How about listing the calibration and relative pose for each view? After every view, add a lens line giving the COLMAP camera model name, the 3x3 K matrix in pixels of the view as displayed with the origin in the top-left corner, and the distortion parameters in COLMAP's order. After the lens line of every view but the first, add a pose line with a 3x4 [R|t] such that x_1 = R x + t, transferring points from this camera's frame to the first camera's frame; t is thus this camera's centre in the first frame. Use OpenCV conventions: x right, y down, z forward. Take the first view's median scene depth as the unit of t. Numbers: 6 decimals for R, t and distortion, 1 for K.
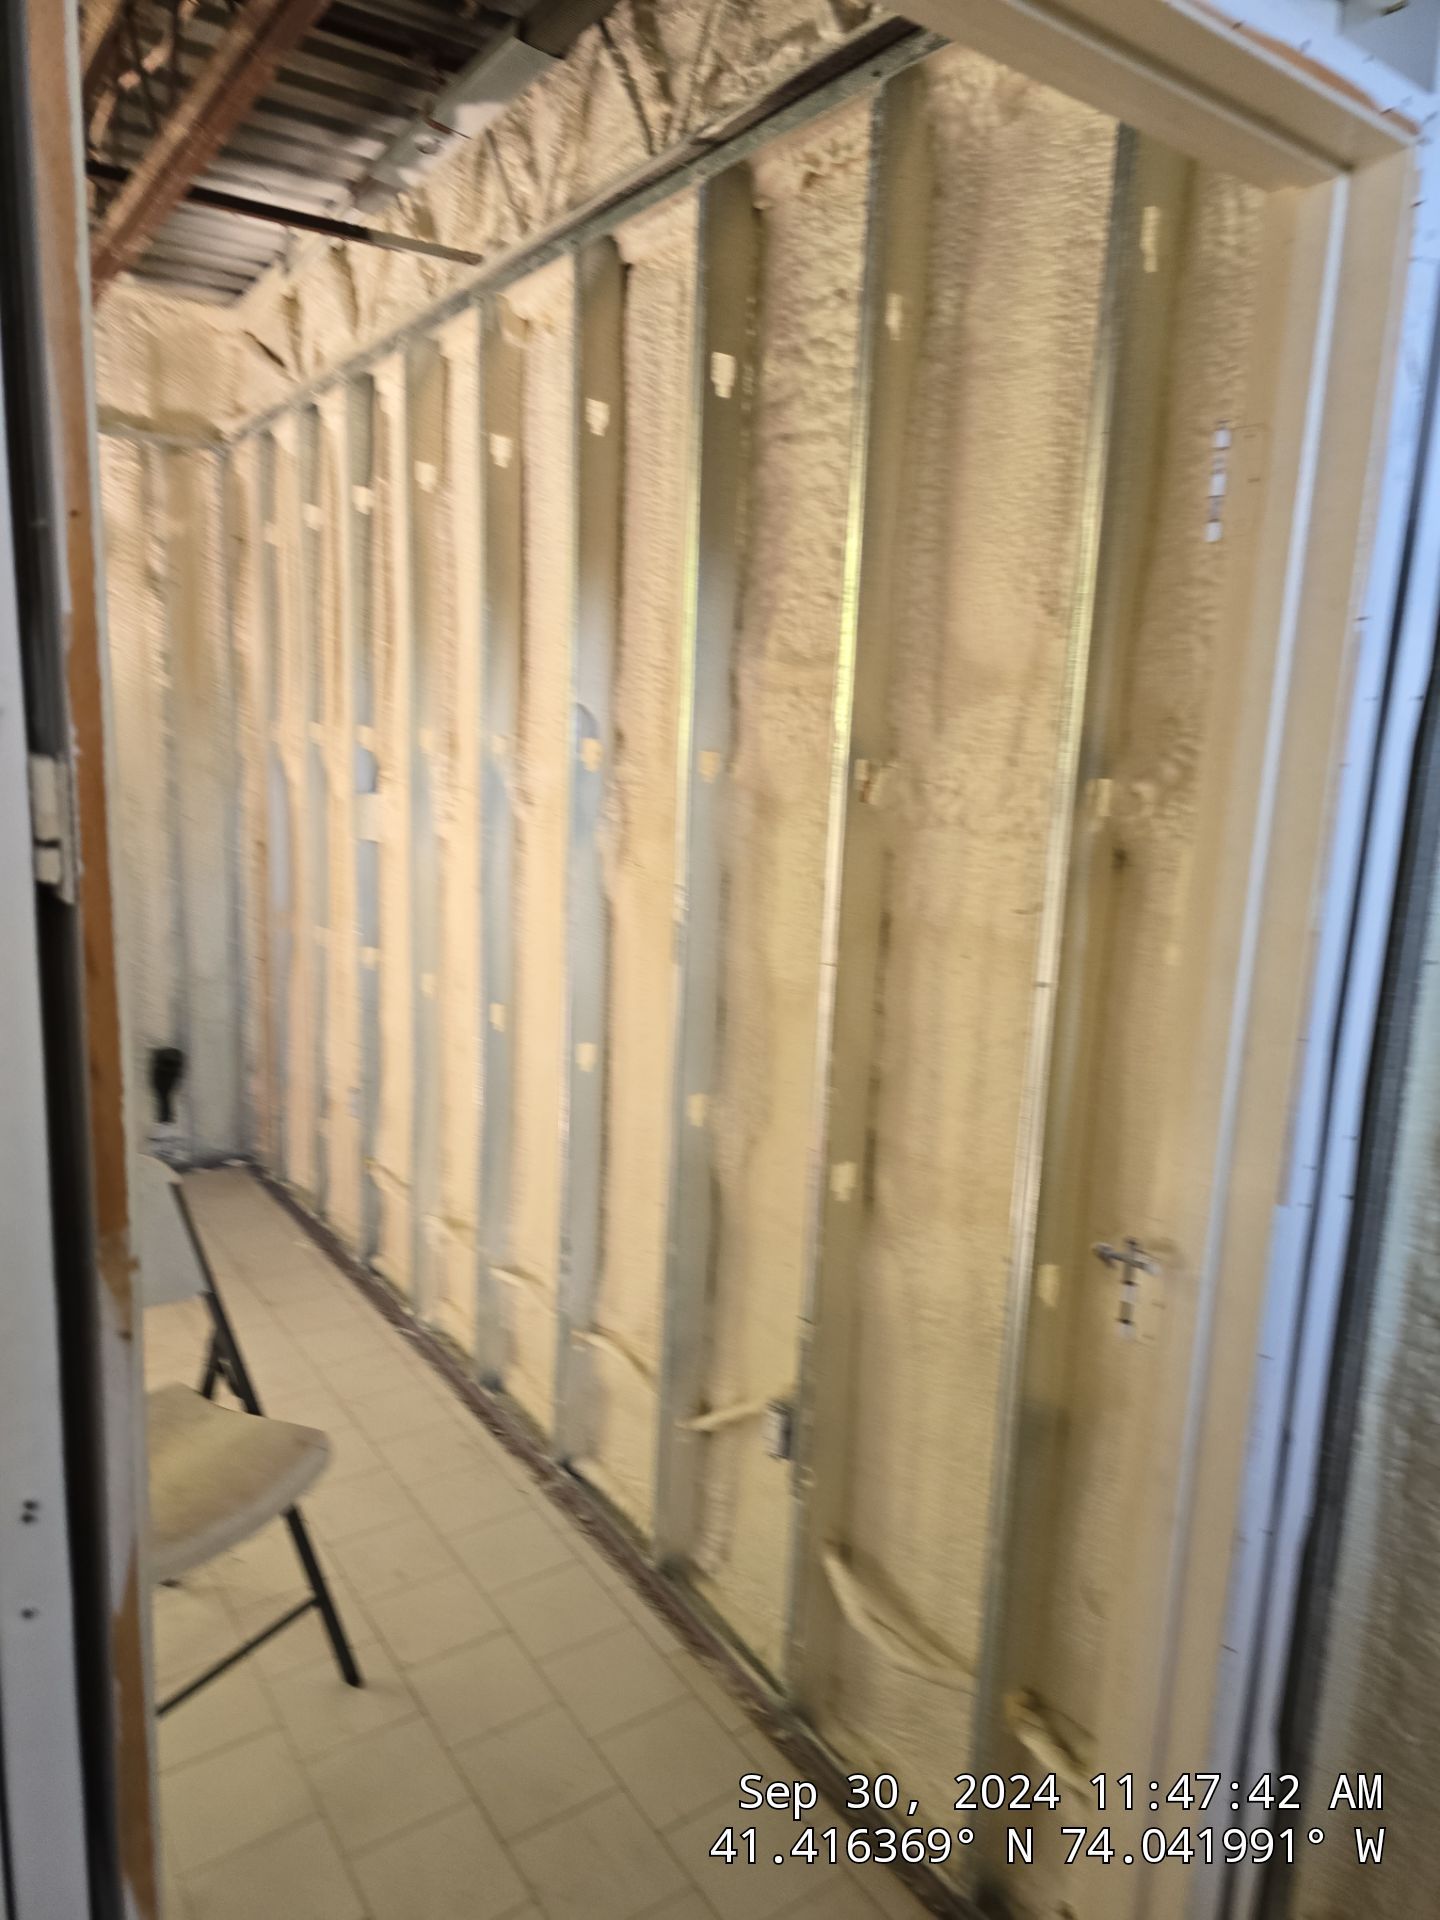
lens RADIAL K [[1275.0, 0, 720.0], [0, 1275.0, 960.0], [0, 0, 1]] dist [0.065051, -0.060384]
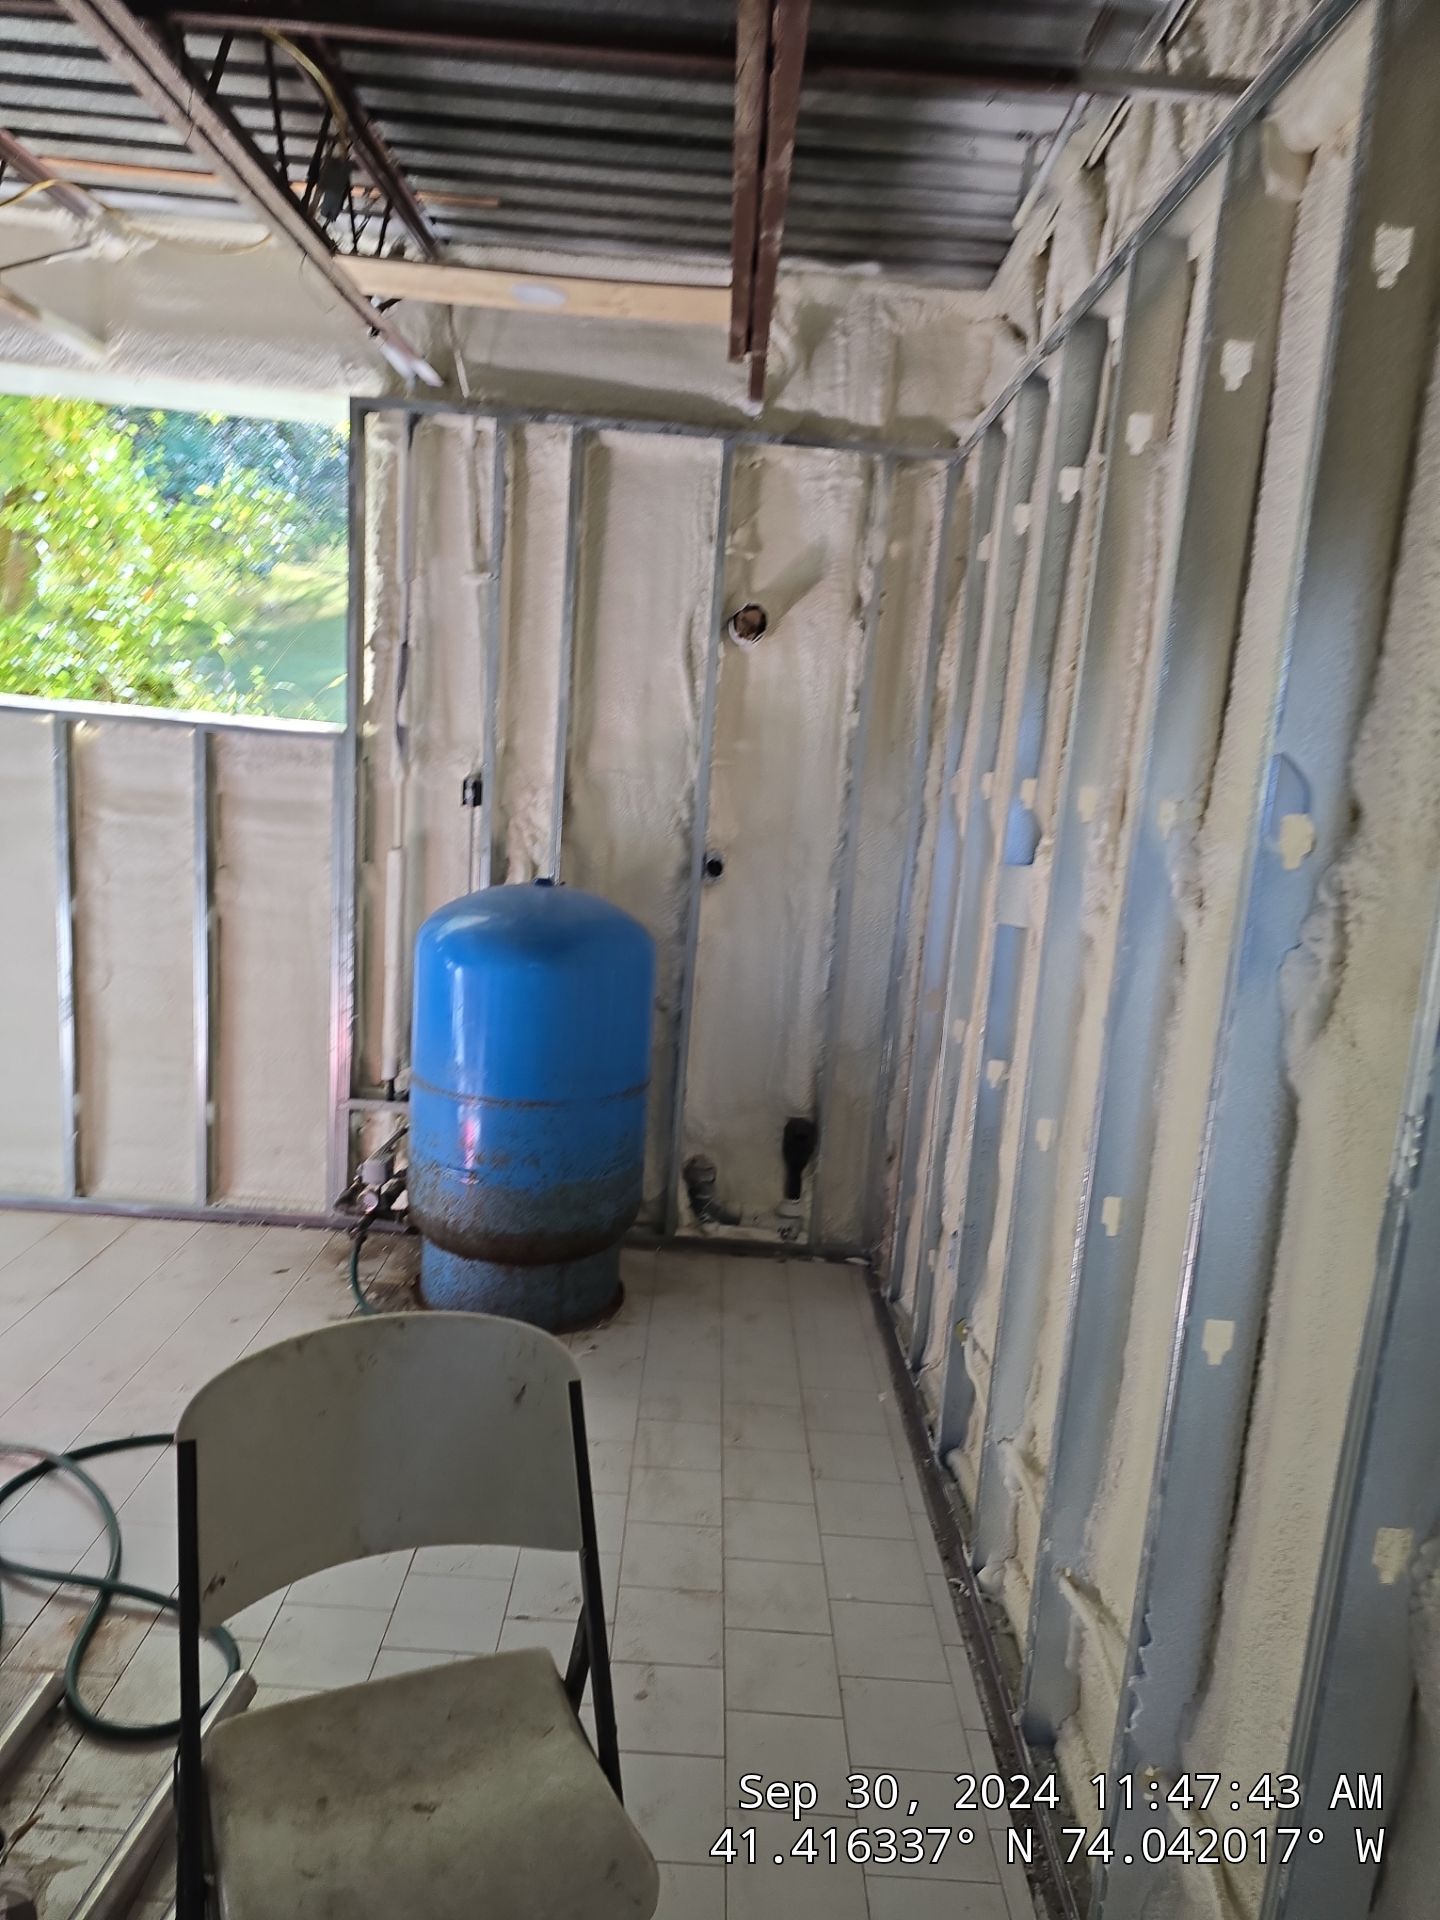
lens RADIAL K [[1275.0, 0, 720.0], [0, 1275.0, 960.0], [0, 0, 1]] dist [0.065051, -0.060384]
pose [[0.819600, 0.128018, -0.558451, 0.013409], [-0.149528, 0.988731, 0.007202, -0.048902], [0.553080, 0.077601, 0.829506, 0.250790]]
